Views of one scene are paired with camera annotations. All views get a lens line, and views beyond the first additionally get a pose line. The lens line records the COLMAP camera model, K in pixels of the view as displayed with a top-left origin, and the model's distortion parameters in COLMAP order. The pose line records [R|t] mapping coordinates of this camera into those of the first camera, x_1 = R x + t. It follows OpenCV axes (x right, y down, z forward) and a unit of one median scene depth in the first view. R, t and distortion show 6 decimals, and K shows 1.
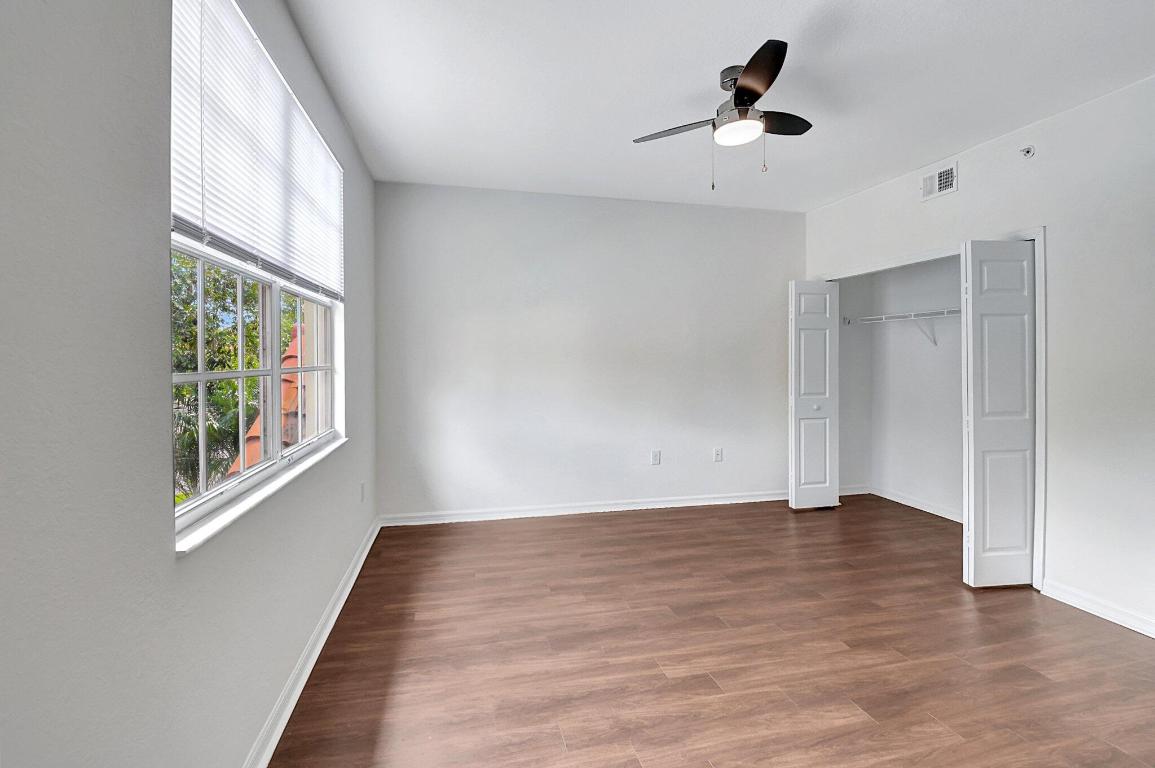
lens RADIAL K [[535.5, 0, 577.3], [0, 535.5, 357.7], [0, 0, 1]] dist [-0.002891, -0.012506]
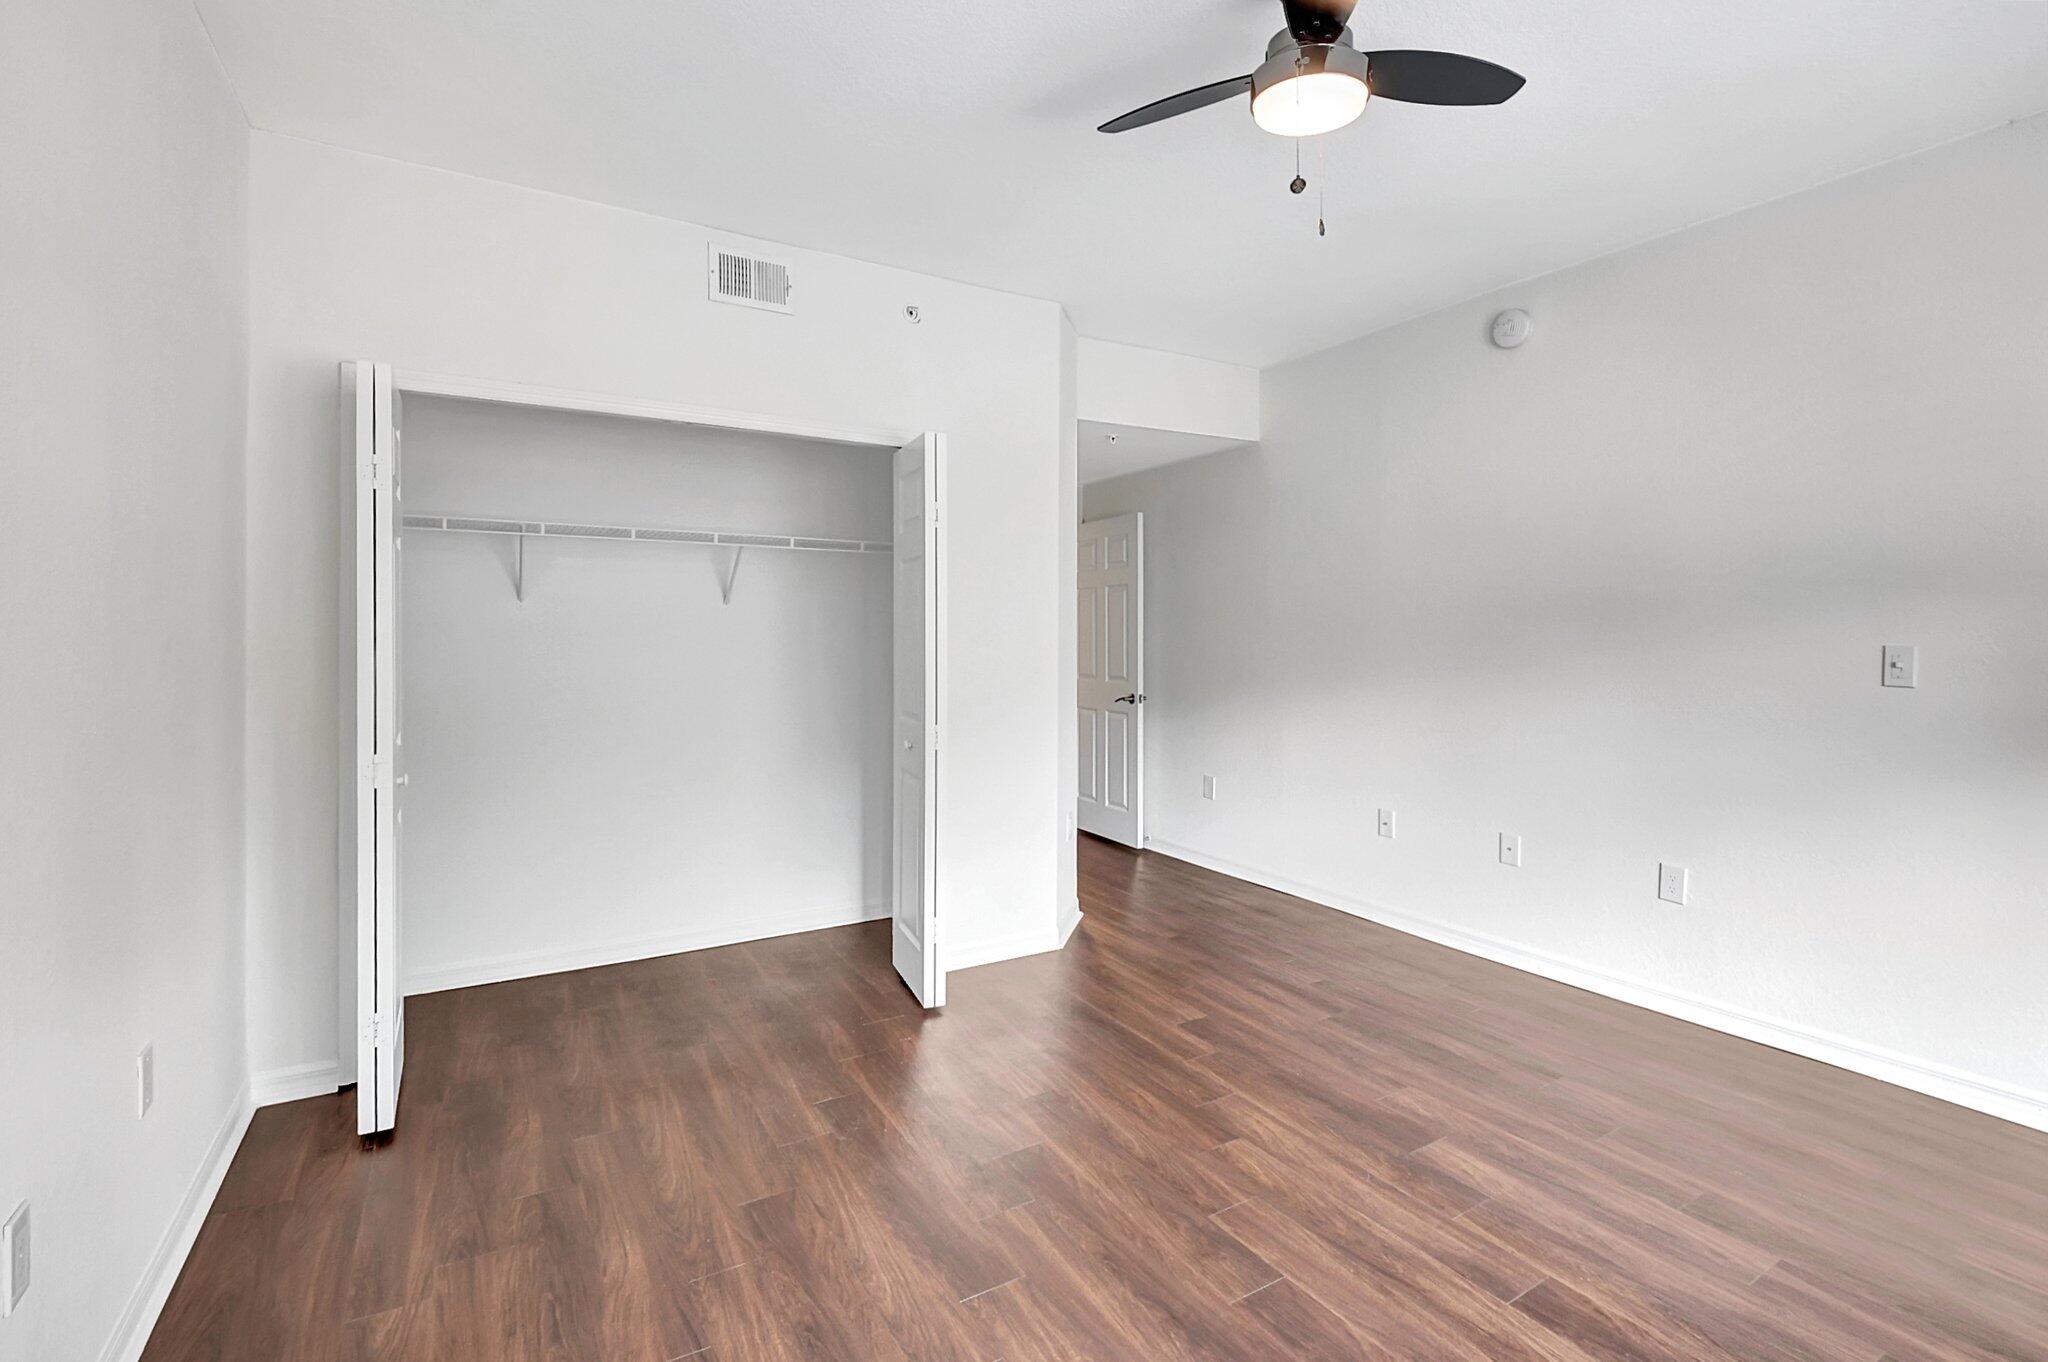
lens RADIAL K [[949.6, 0, 1017.7], [0, 949.6, 592.2], [0, 0, 1]] dist [-0.002891, -0.012506]
pose [[-0.295640, 0.036694, 0.954594, -0.316019], [0.001225, 0.999276, -0.038032, 0.006103], [-0.955299, -0.010074, -0.295471, 1.230678]]
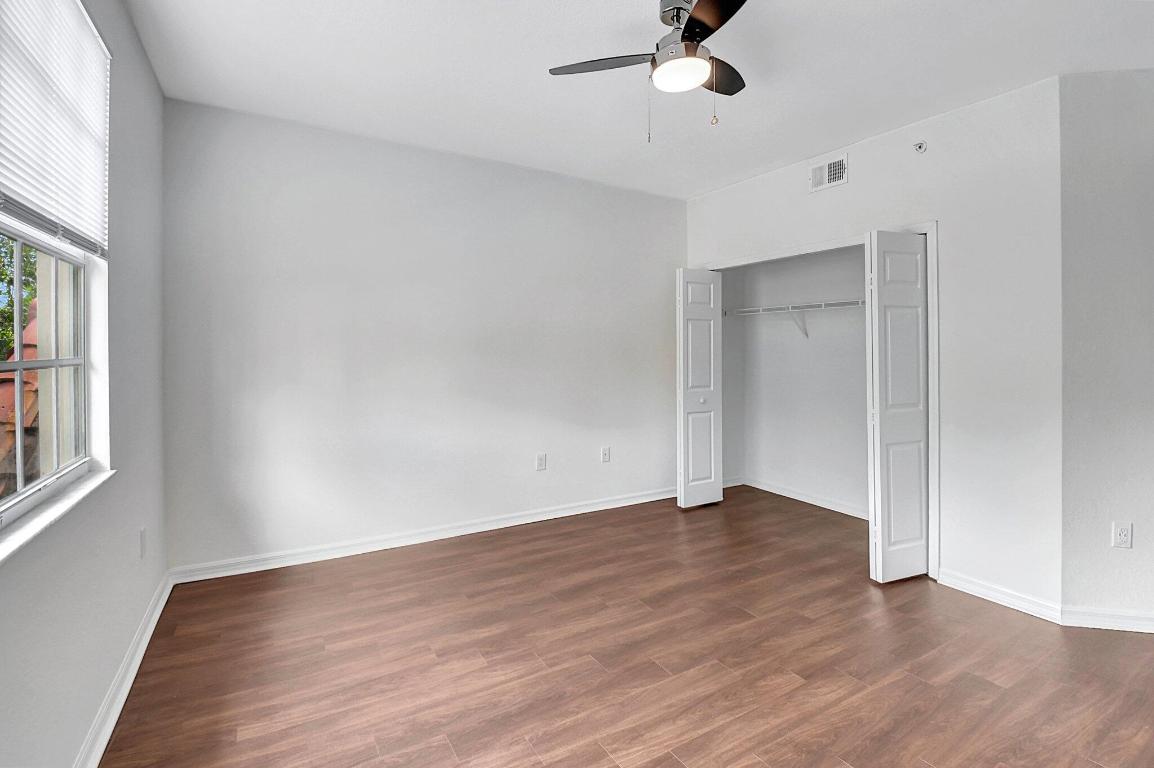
lens RADIAL K [[535.1, 0, 574.9], [0, 535.1, 353.5], [0, 0, 1]] dist [-0.002891, -0.012506]
pose [[0.956156, 0.002038, 0.292850, -0.085743], [-0.004021, 0.999973, 0.006169, 0.003956], [-0.292829, -0.007076, 0.956138, 0.226754]]
